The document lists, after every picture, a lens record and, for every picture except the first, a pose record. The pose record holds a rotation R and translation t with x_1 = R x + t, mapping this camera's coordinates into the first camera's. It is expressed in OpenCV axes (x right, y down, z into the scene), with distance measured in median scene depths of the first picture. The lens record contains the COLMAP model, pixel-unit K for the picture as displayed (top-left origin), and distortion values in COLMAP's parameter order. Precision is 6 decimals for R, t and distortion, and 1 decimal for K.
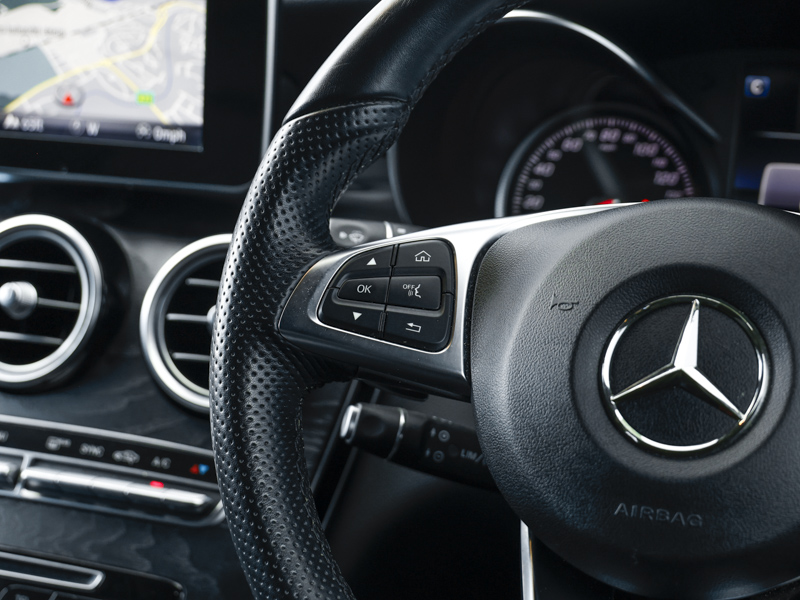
lens RADIAL K [[1776.9, 0, 401.9], [0, 1776.9, 296.9], [0, 0, 1]] dist [0.002361, 0.000000]
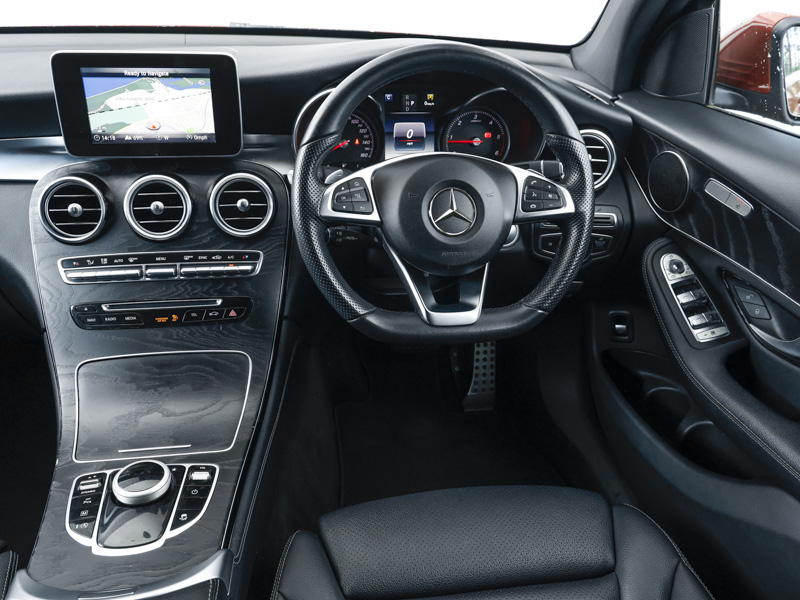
lens RADIAL K [[672.5, 0, 394.0], [0, 672.5, 294.0], [0, 0, 1]] dist [0.008397, 0.011312]
pose [[0.865483, -0.230001, 0.445015, -0.390473], [0.098490, 0.949153, 0.299012, -0.144363], [-0.491160, -0.214960, 0.844129, -0.056506]]
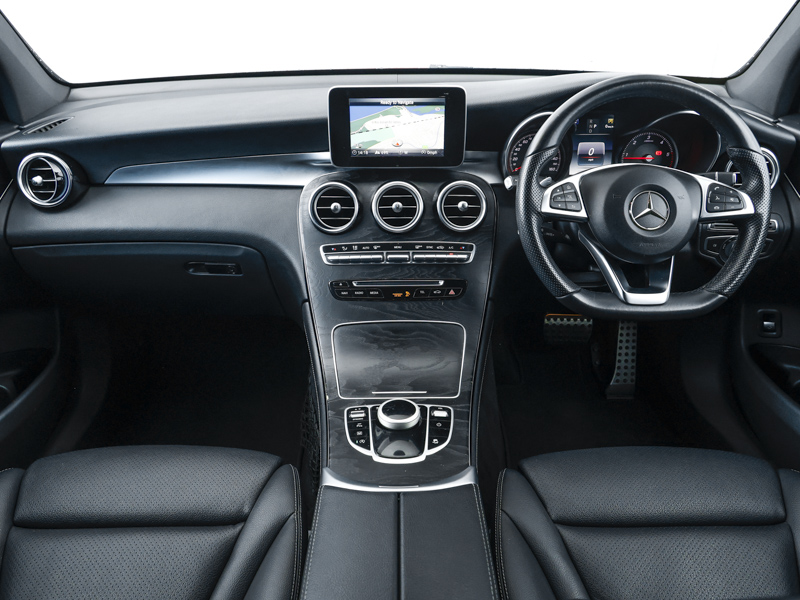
lens RADIAL K [[612.1, 0, 400.1], [0, 612.1, 291.9], [0, 0, 1]] dist [0.007990, 0.000475]
pose [[0.926314, -0.186048, 0.327611, -0.629935], [0.103951, 0.962021, 0.252406, -0.138687], [-0.362128, -0.199752, 0.910474, -0.101830]]
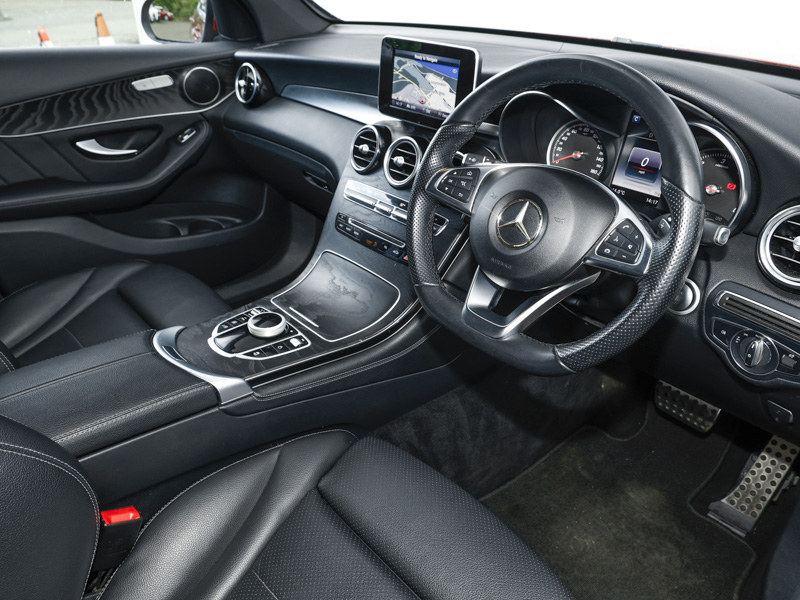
lens RADIAL K [[612.1, 0, 402.7], [0, 612.1, 293.1], [0, 0, 1]] dist [0.007990, 0.000475]
pose [[0.896308, 0.211586, -0.389695, 0.311482], [-0.098263, 0.951742, 0.290744, -0.102802], [0.432407, -0.222304, 0.873845, -0.097126]]
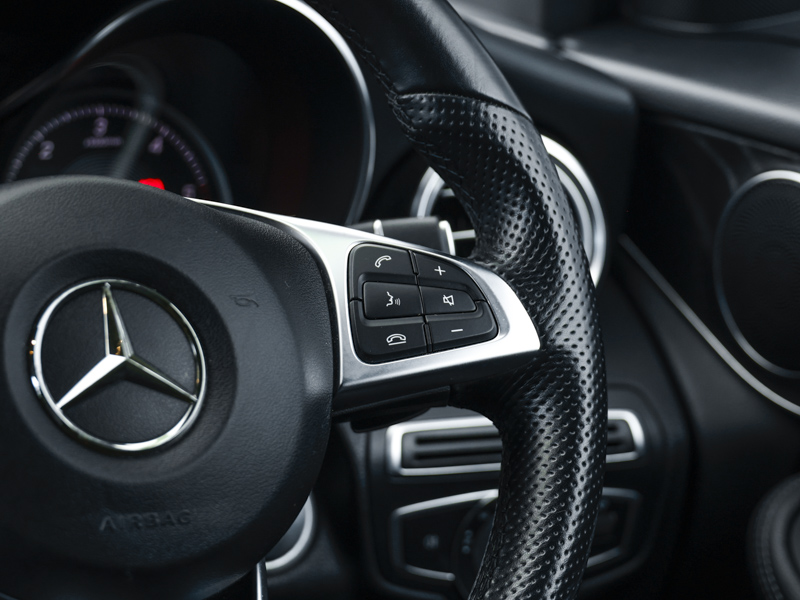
lens RADIAL K [[2454.3, 0, 401.3], [0, 2454.3, 300.5], [0, 0, 1]] dist [-0.116914, 0.000000]
pose [[0.662641, -0.136705, 0.736355, -0.465305], [0.158979, 0.986468, 0.040075, -0.010637], [-0.731870, 0.090509, 0.675407, 0.031602]]
